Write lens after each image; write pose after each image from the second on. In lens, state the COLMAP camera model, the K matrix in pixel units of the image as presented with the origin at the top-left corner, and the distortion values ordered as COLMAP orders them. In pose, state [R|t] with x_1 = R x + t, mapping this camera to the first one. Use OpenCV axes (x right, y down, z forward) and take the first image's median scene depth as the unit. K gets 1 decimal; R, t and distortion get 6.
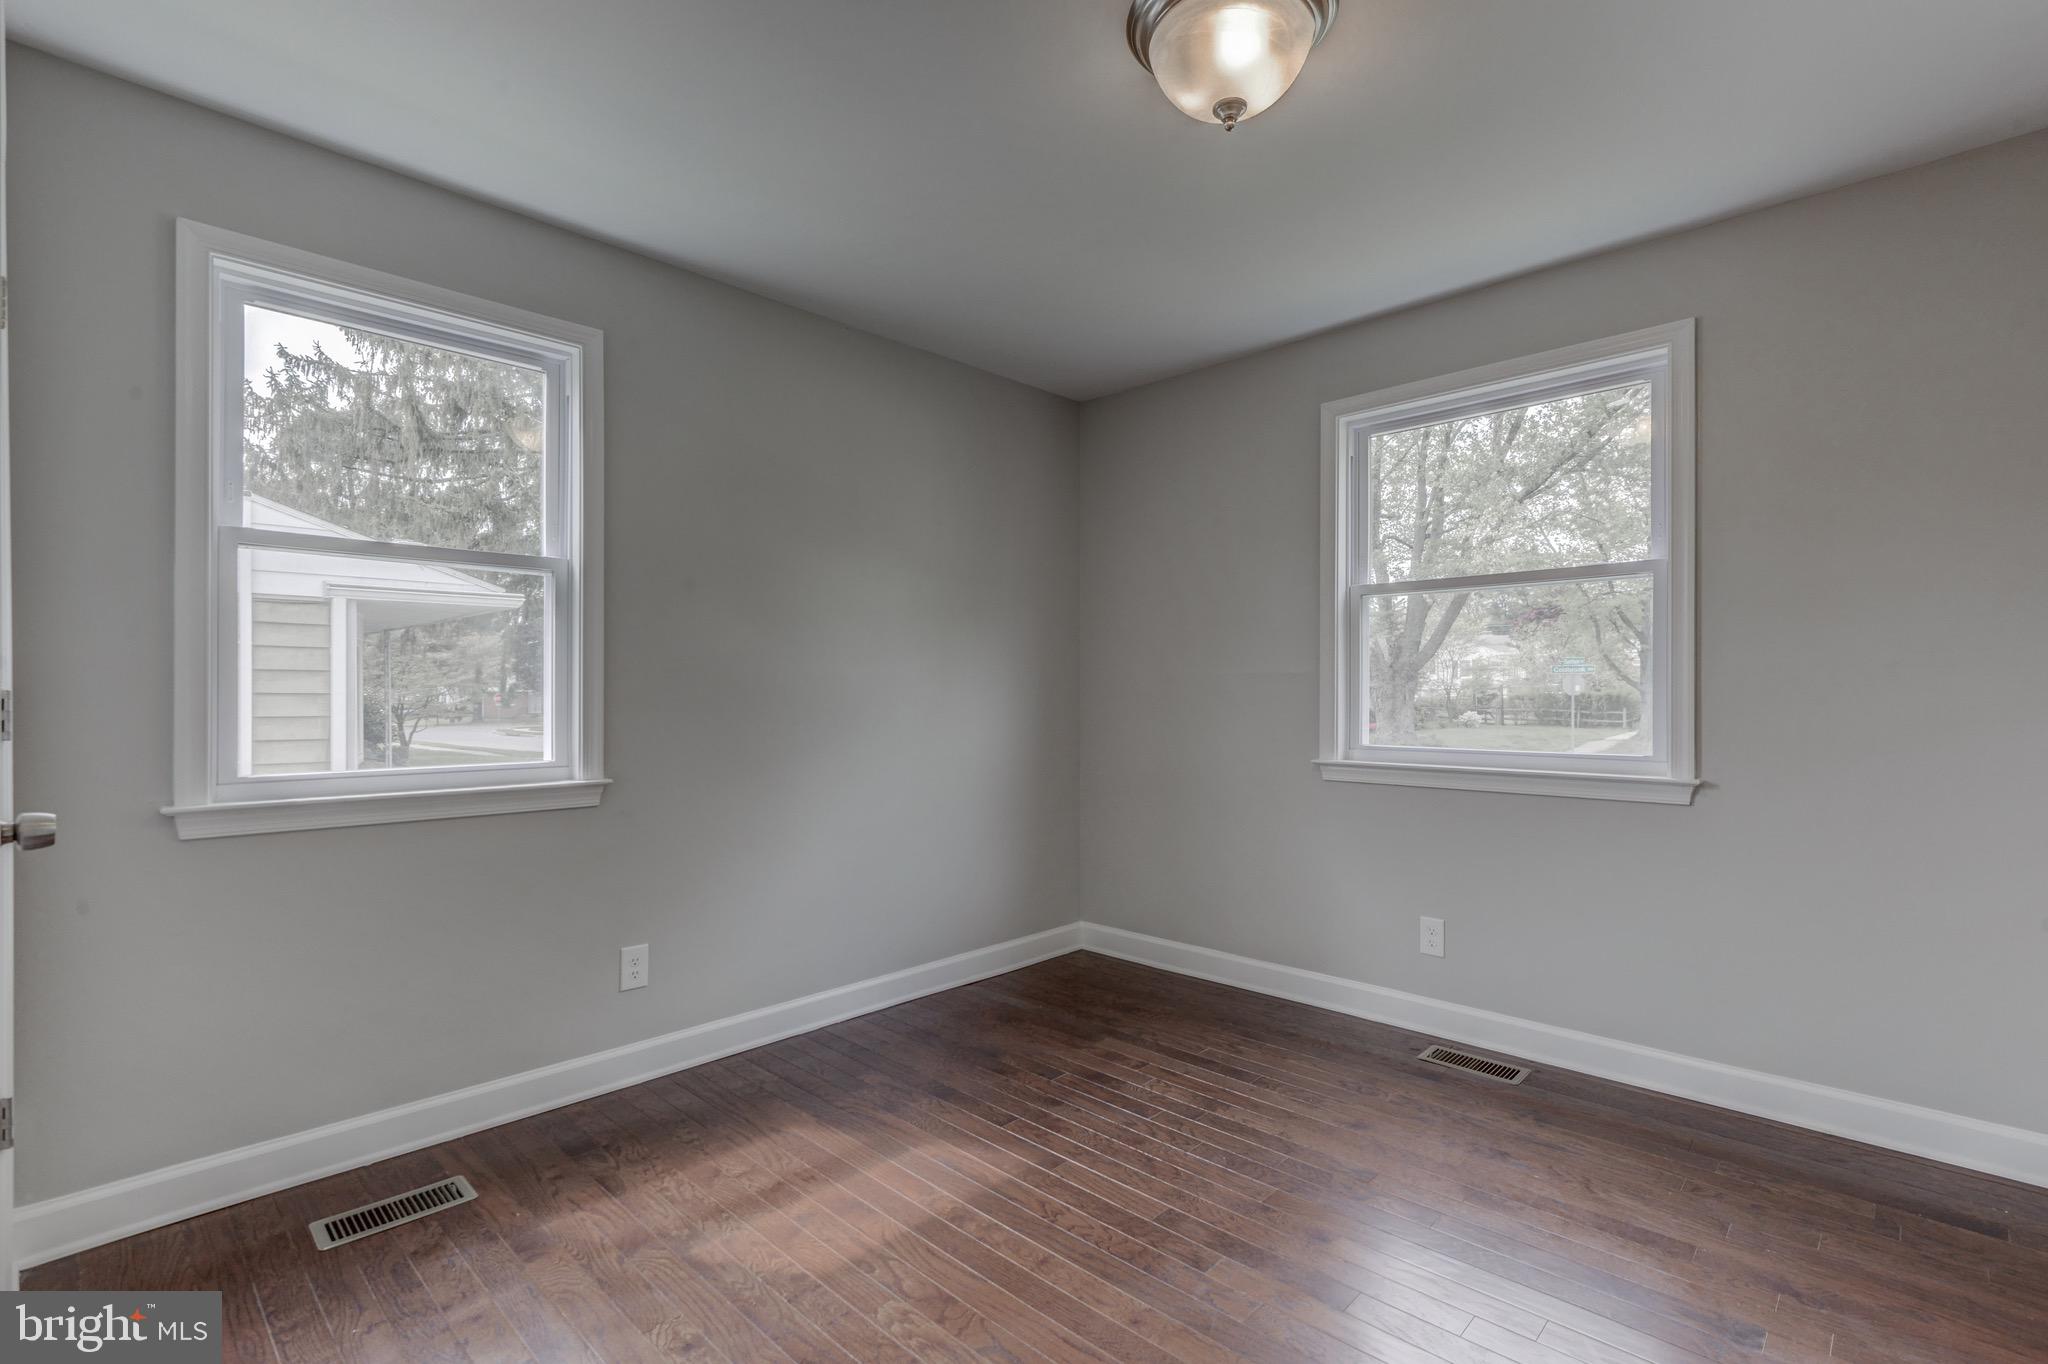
lens RADIAL K [[939.2, 0, 1024.0], [0, 939.2, 682.0], [0, 0, 1]] dist [0.001542, -0.000012]
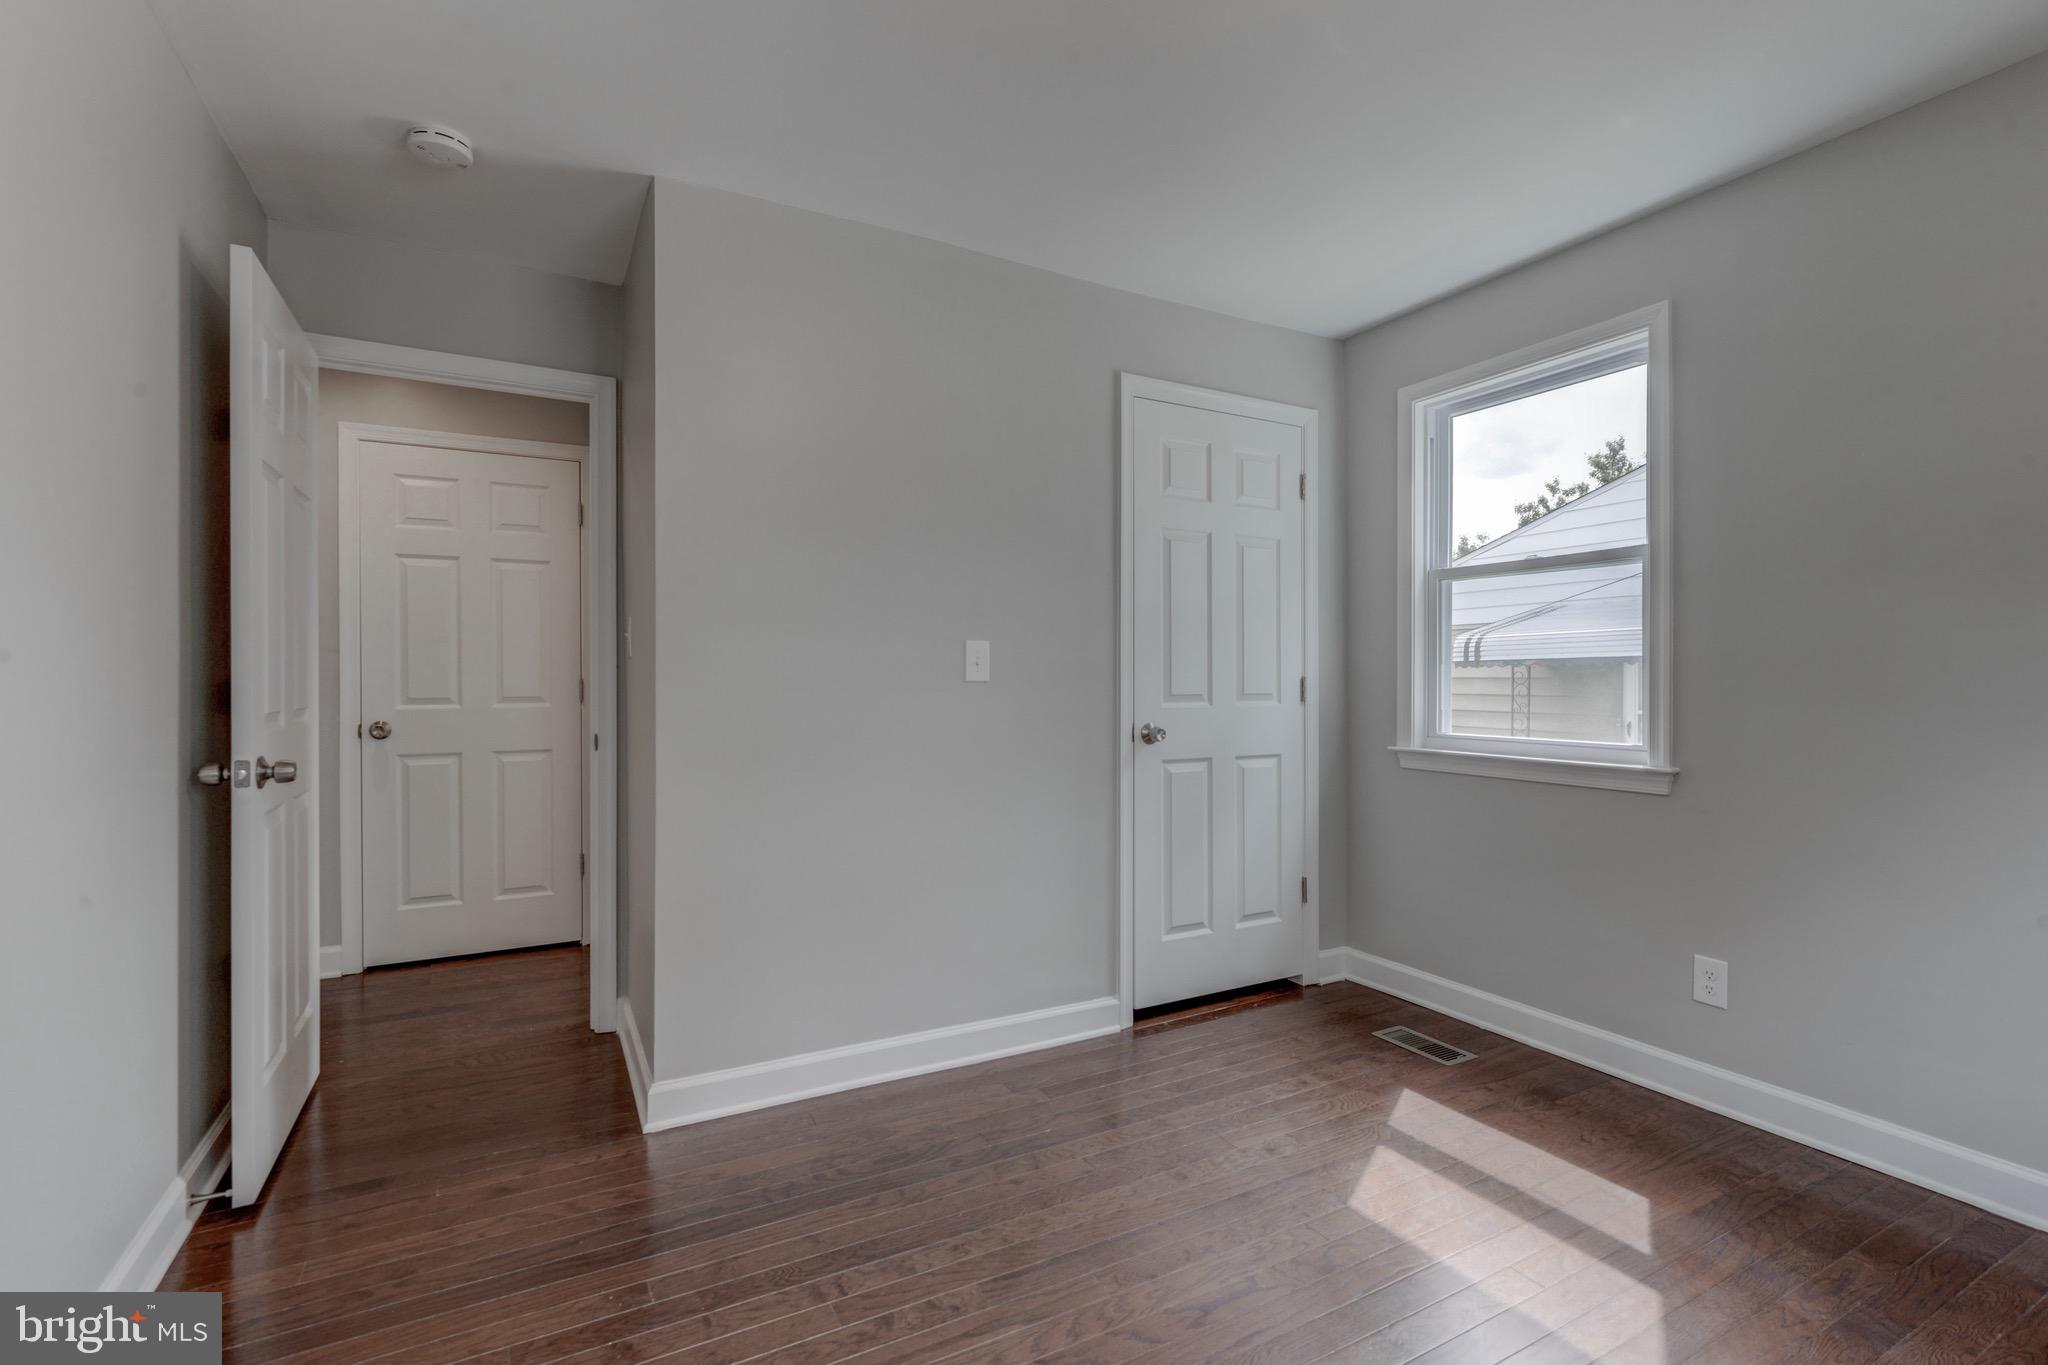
lens RADIAL K [[939.2, 0, 1024.0], [0, 939.2, 682.5], [0, 0, 1]] dist [0.001542, -0.000012]
pose [[-0.307034, -0.001954, -0.951697, 0.707277], [0.009380, 0.999943, -0.005079, 0.017578], [0.951652, -0.010486, -0.306998, 0.719576]]
